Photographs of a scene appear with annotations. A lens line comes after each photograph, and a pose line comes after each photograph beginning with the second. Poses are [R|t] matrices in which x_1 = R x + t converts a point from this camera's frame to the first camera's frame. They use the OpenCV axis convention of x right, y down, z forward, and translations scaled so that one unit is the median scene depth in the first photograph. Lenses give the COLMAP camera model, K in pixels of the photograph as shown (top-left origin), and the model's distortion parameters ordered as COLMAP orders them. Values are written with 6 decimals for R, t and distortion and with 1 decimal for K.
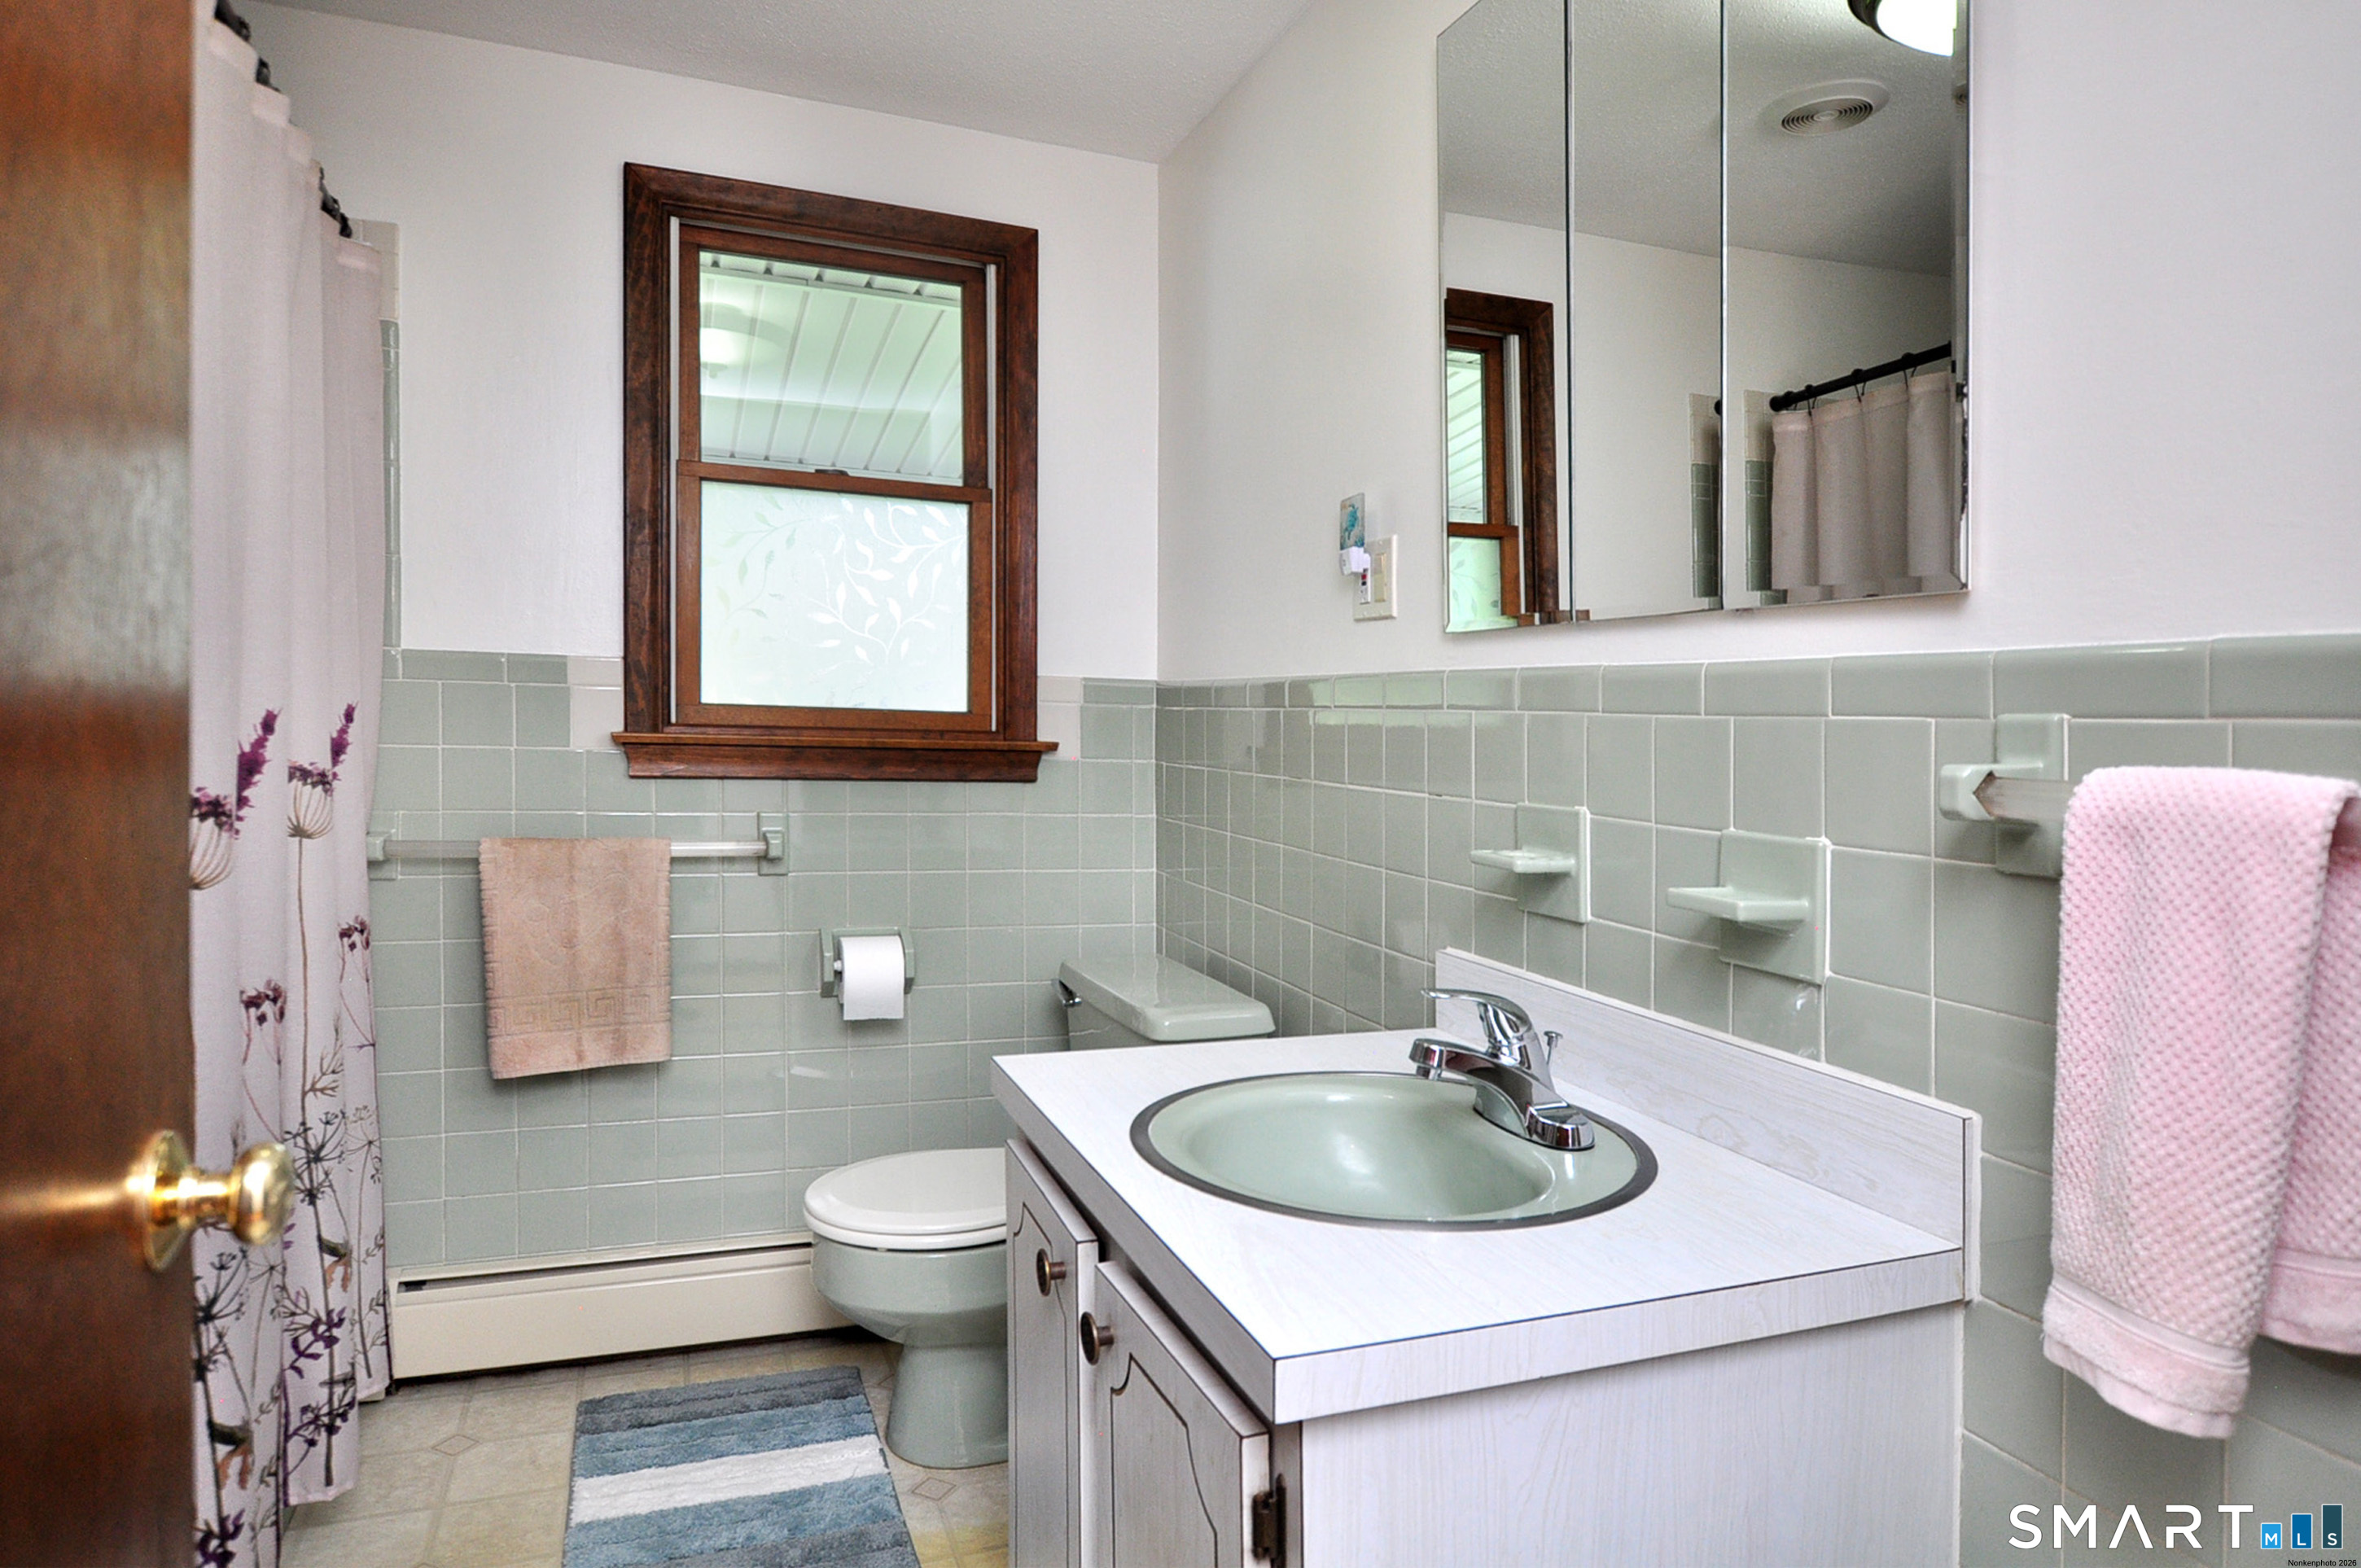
lens RADIAL K [[1329.4, 0, 1187.1], [0, 1329.4, 749.8], [0, 0, 1]] dist [-0.004295, -0.001823]
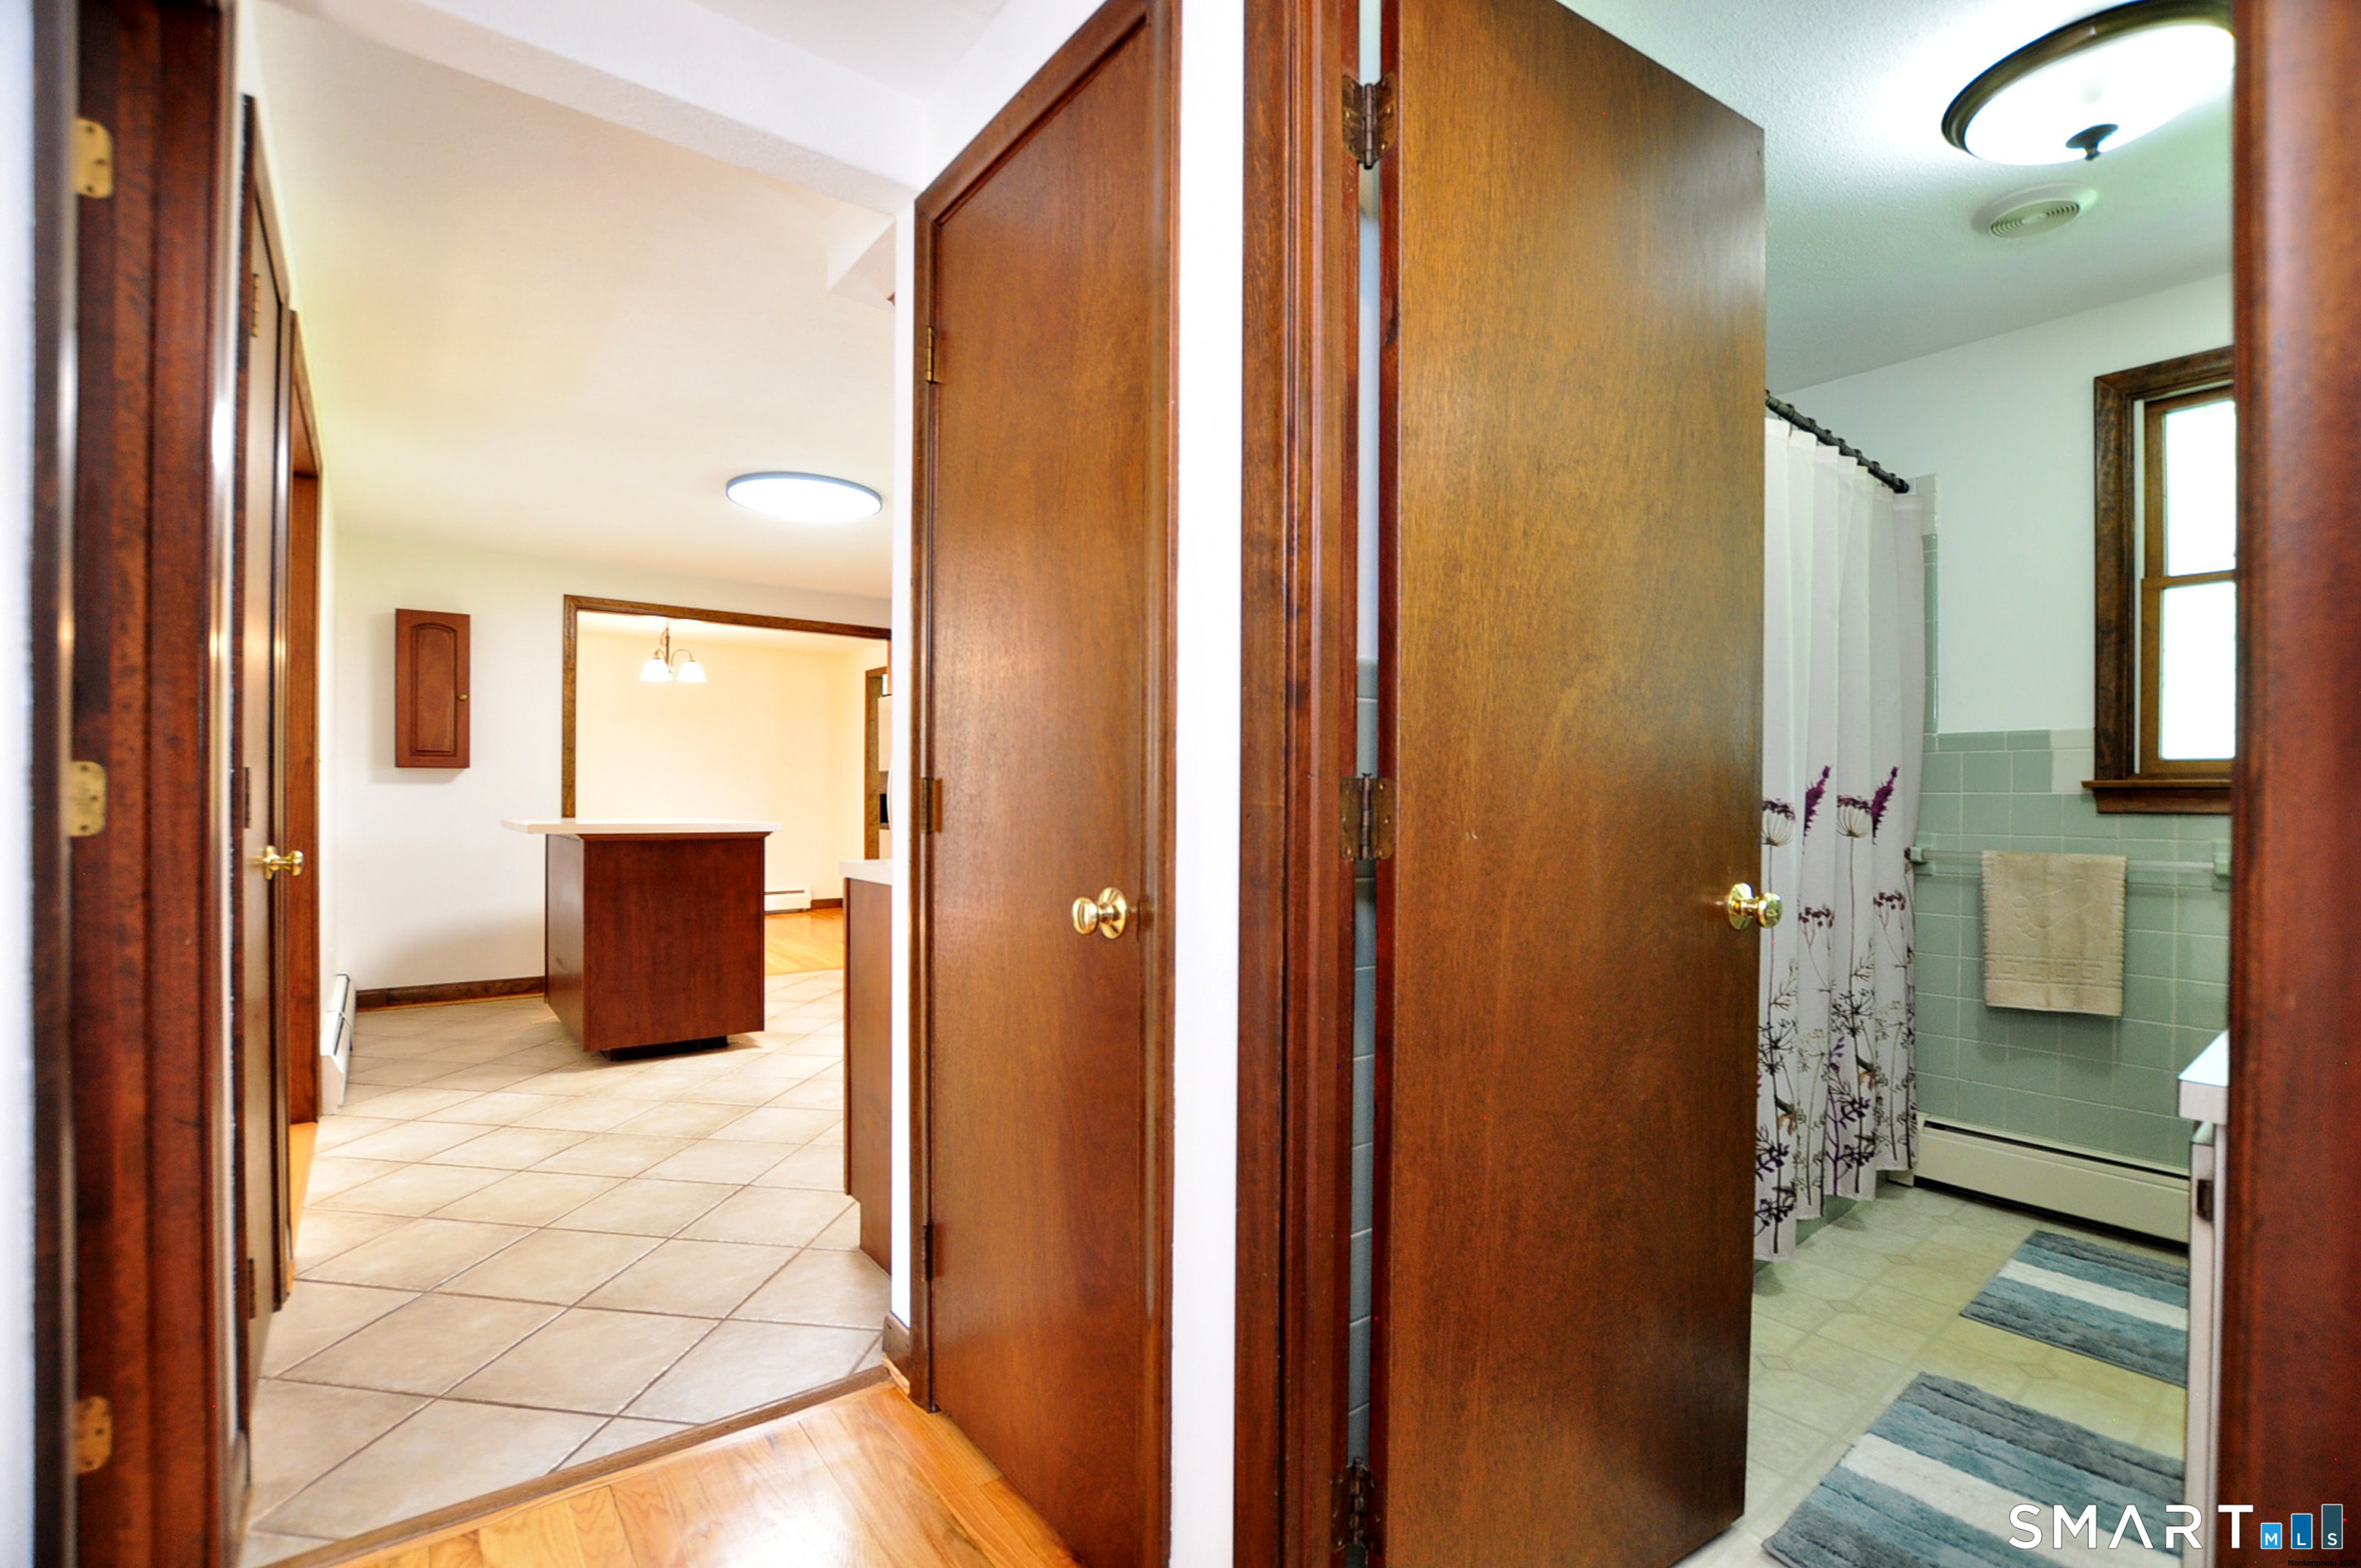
lens RADIAL K [[1065.9, 0, 1168.3], [0, 1065.9, 804.3], [0, 0, 1]] dist [-0.038872, 0.003813]
pose [[0.261189, -0.020419, -0.965072, 0.411081], [-0.022751, 0.999368, -0.027302, 0.069514], [0.965019, 0.029087, 0.260560, -0.247882]]
